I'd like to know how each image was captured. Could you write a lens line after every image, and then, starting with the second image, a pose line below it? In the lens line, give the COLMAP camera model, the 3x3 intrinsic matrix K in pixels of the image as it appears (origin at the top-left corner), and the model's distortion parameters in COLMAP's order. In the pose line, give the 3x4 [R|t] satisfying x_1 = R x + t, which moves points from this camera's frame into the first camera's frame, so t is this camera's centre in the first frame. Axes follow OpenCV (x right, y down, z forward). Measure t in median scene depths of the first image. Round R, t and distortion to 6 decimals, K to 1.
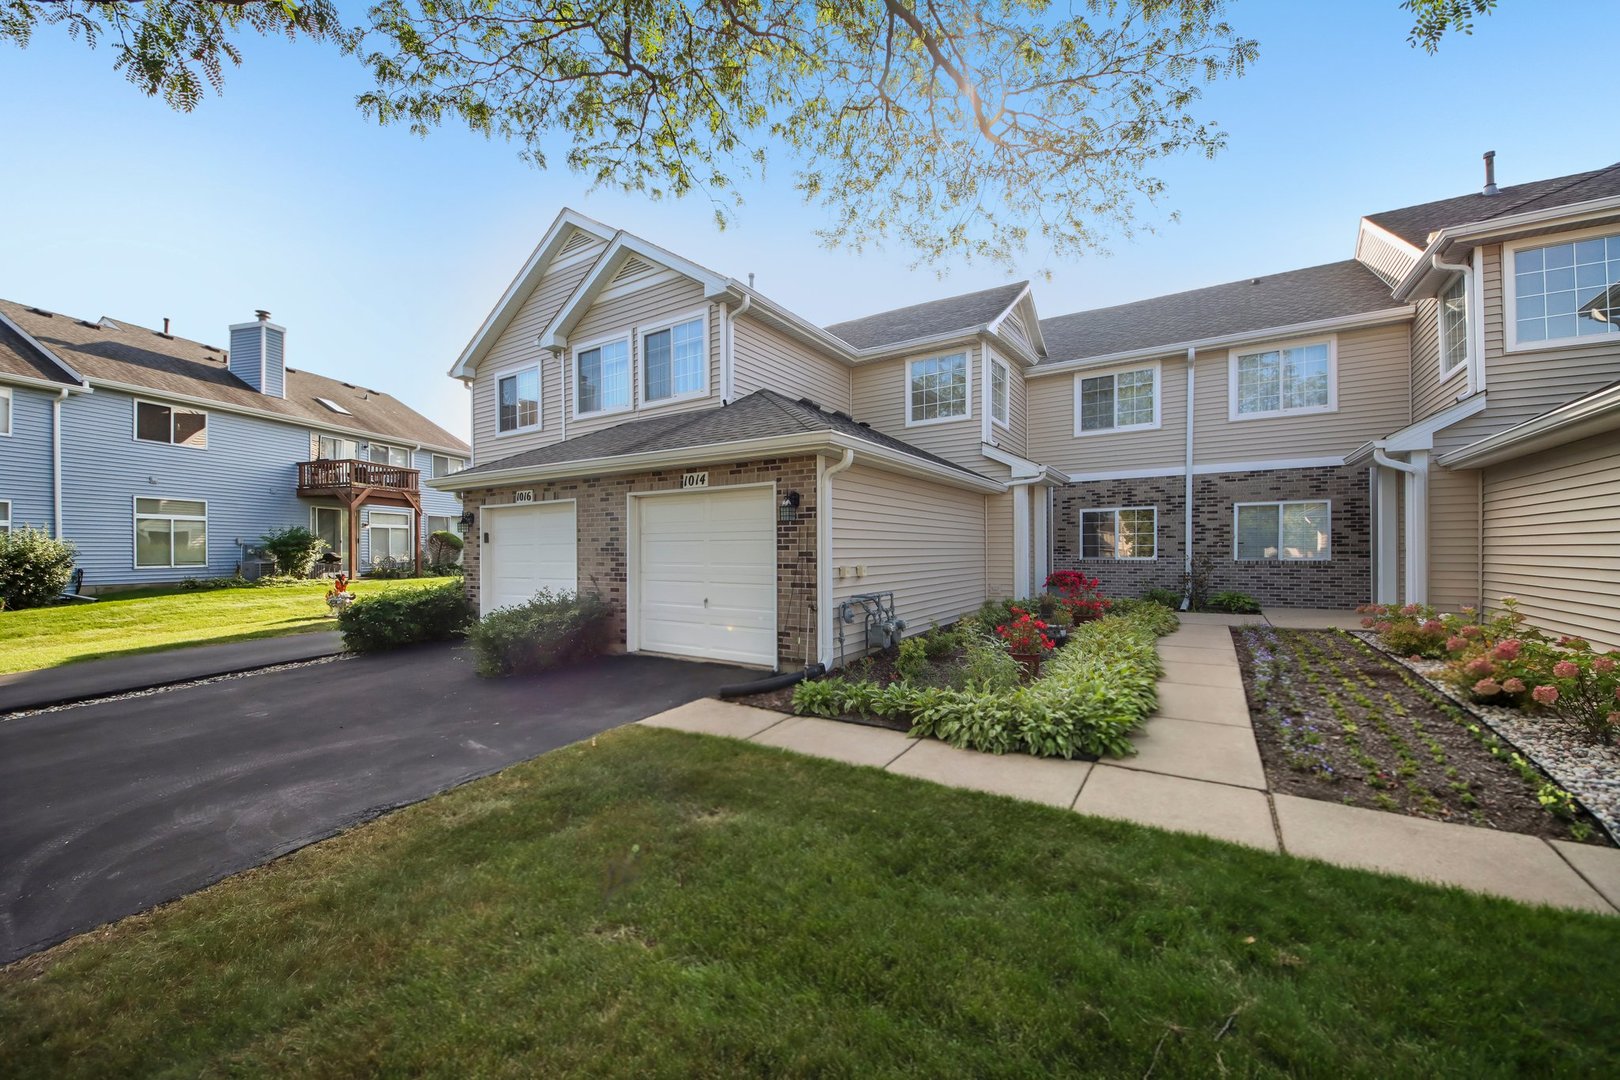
lens RADIAL K [[612.5, 0, 802.7], [0, 612.5, 549.4], [0, 0, 1]] dist [0.052868, -0.024929]
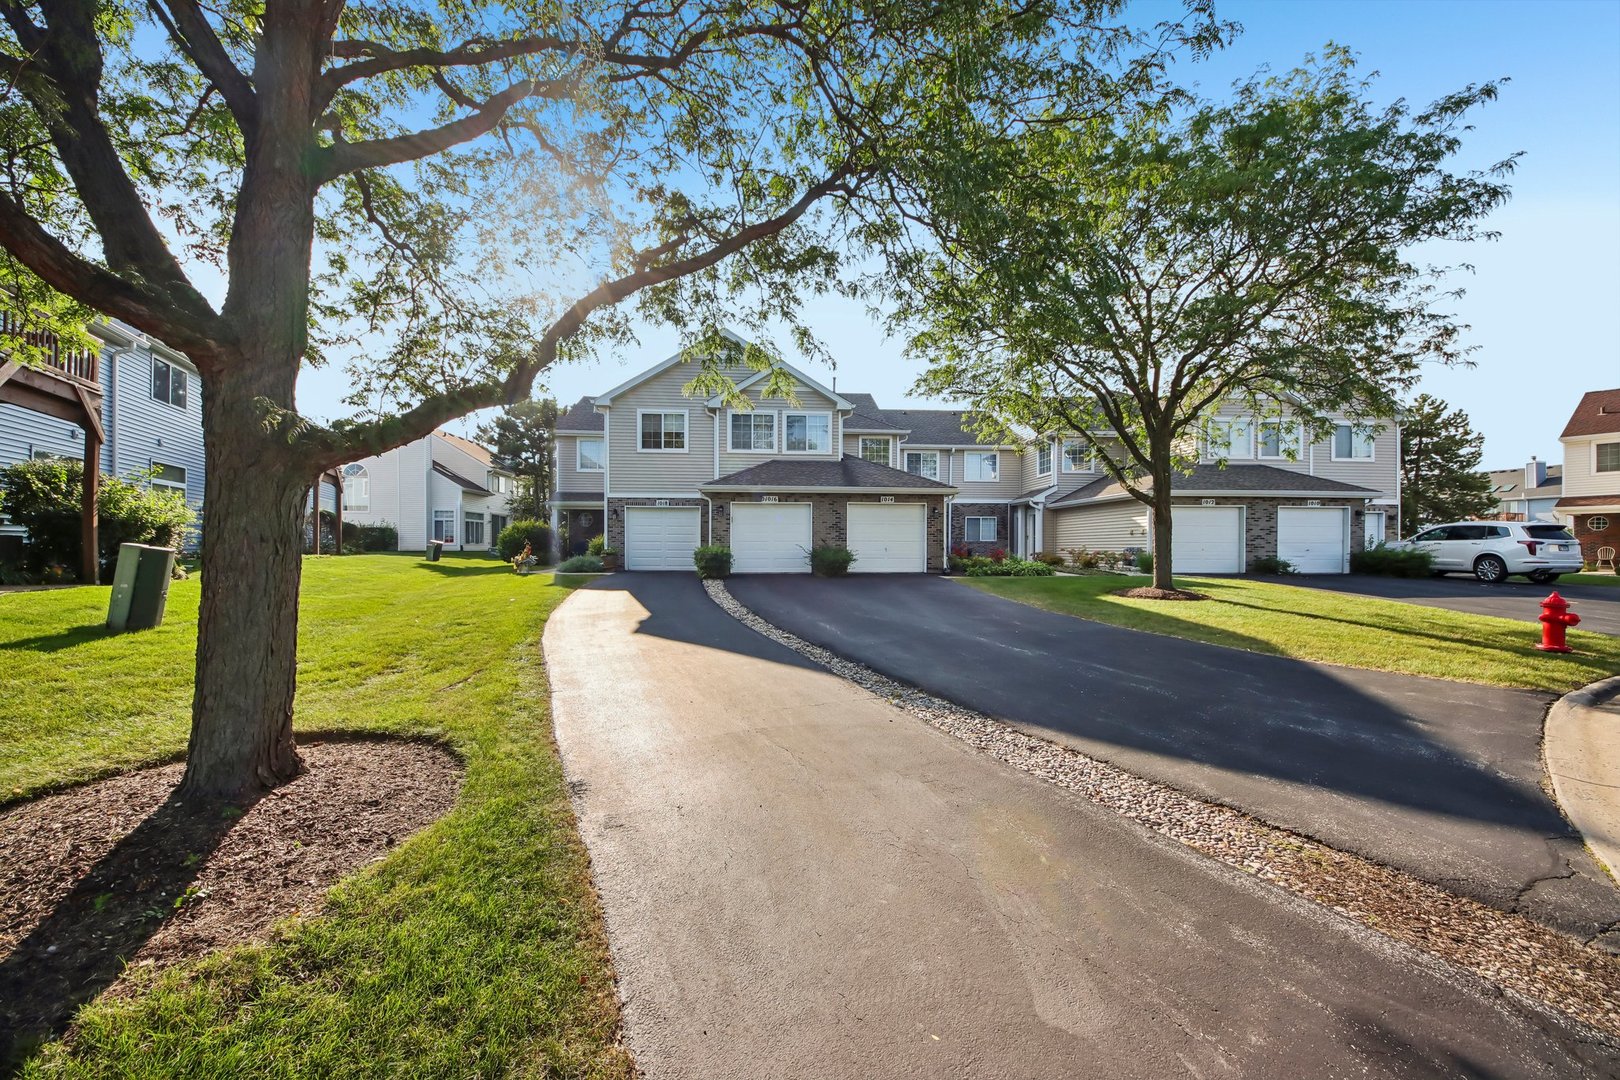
lens RADIAL K [[612.5, 0, 802.7], [0, 612.5, 549.4], [0, 0, 1]] dist [0.052868, -0.024929]
pose [[0.798247, 0.009164, 0.602260, -1.069097], [-0.009988, 0.999948, -0.001977, 0.053199], [-0.602247, -0.004437, 0.798297, -0.421352]]
